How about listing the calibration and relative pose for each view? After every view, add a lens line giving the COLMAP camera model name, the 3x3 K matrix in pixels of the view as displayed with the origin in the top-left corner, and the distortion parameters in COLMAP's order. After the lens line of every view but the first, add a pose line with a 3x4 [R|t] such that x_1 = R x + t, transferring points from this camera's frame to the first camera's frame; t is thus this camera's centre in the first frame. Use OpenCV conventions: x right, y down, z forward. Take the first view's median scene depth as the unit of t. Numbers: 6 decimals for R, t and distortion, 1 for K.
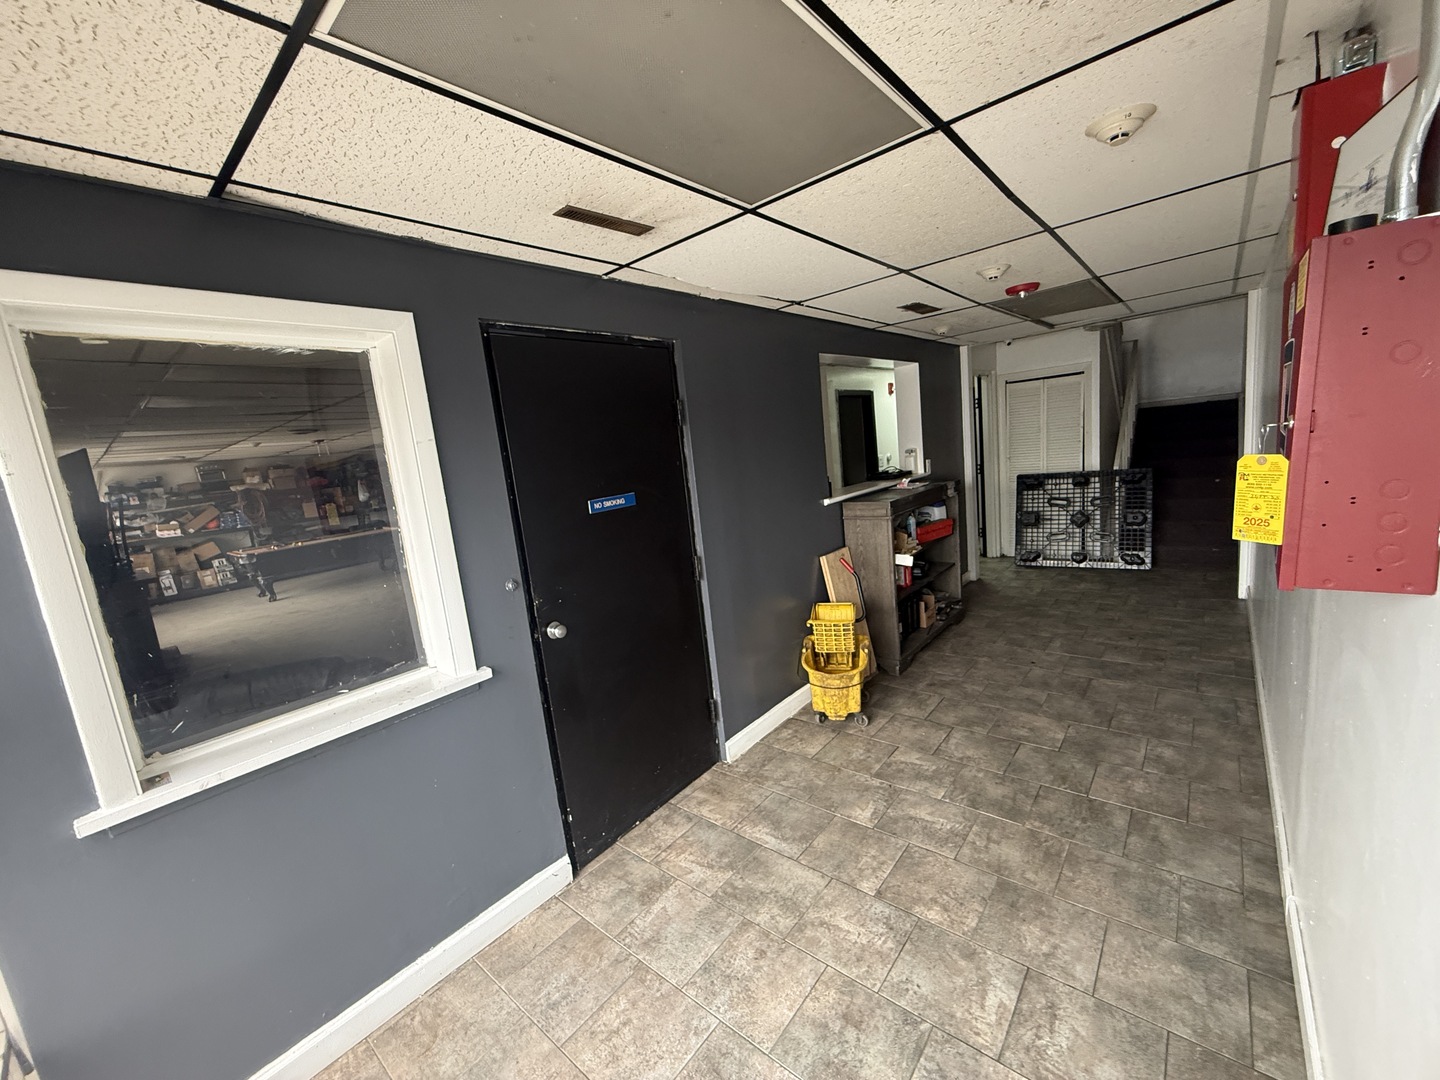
lens RADIAL K [[572.2, 0, 715.5], [0, 572.2, 539.9], [0, 0, 1]] dist [-0.001272, -0.000019]
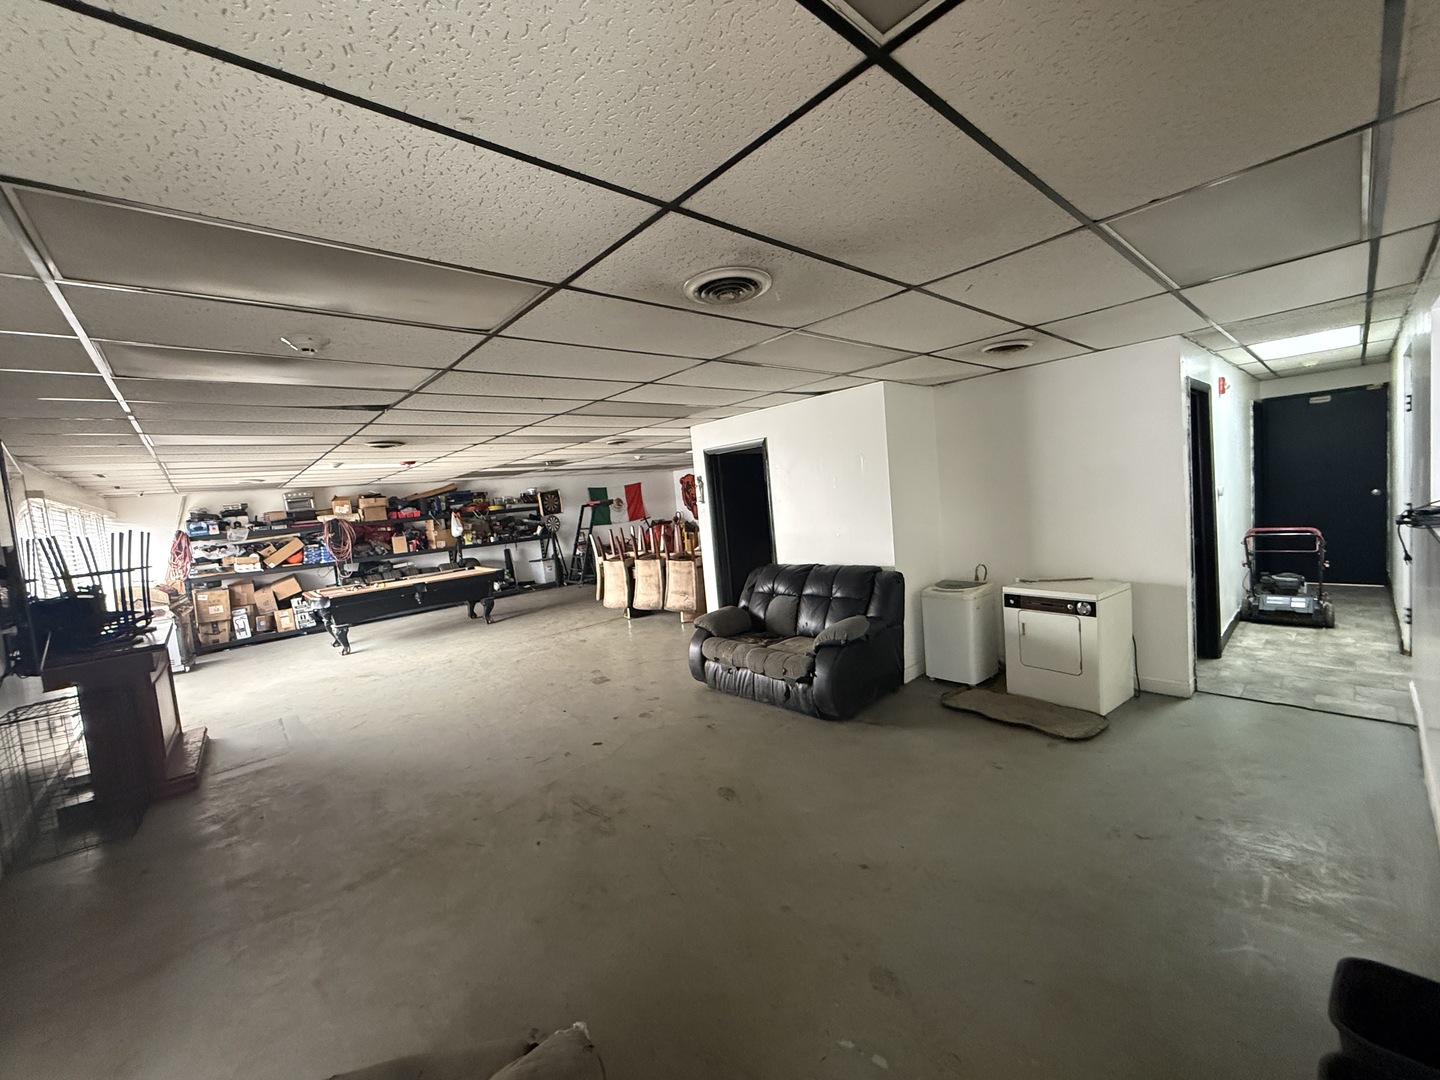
lens RADIAL K [[572.2, 0, 715.5], [0, 572.2, 539.9], [0, 0, 1]] dist [-0.001272, -0.000019]
pose [[0.991536, 0.025519, -0.127300, -0.126416], [-0.034512, 0.997023, -0.068945, -0.017924], [0.125162, 0.072755, 0.989465, 0.209923]]
